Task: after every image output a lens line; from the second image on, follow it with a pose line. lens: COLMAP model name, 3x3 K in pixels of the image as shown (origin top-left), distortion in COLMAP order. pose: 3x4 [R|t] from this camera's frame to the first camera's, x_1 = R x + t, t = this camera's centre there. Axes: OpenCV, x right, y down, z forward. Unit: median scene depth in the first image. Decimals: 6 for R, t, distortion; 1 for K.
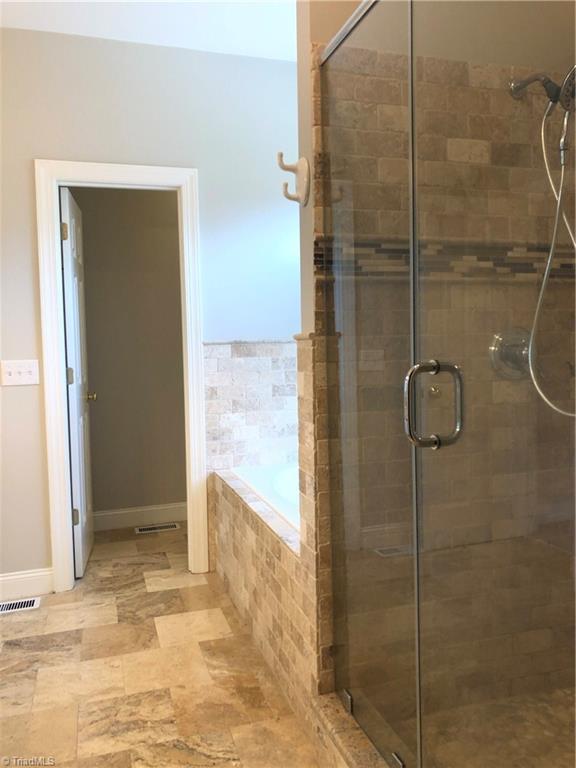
lens RADIAL K [[615.8, 0, 289.1], [0, 615.8, 384.3], [0, 0, 1]] dist [0.000814, -0.035536]
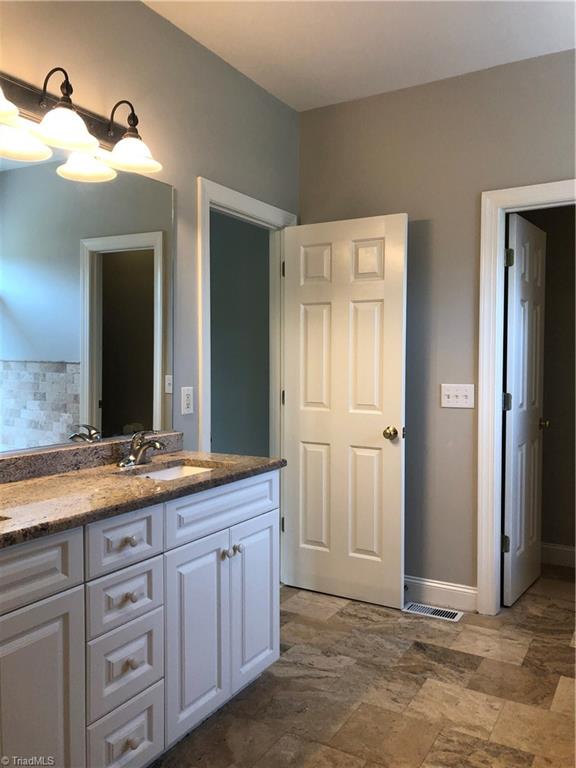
lens RADIAL K [[615.8, 0, 287.0], [0, 615.8, 381.7], [0, 0, 1]] dist [0.000814, -0.035536]
pose [[0.641999, 0.050980, -0.765009, 0.191652], [-0.065900, 0.997764, 0.011187, -0.037037], [0.763868, 0.043232, 0.643923, 0.093253]]
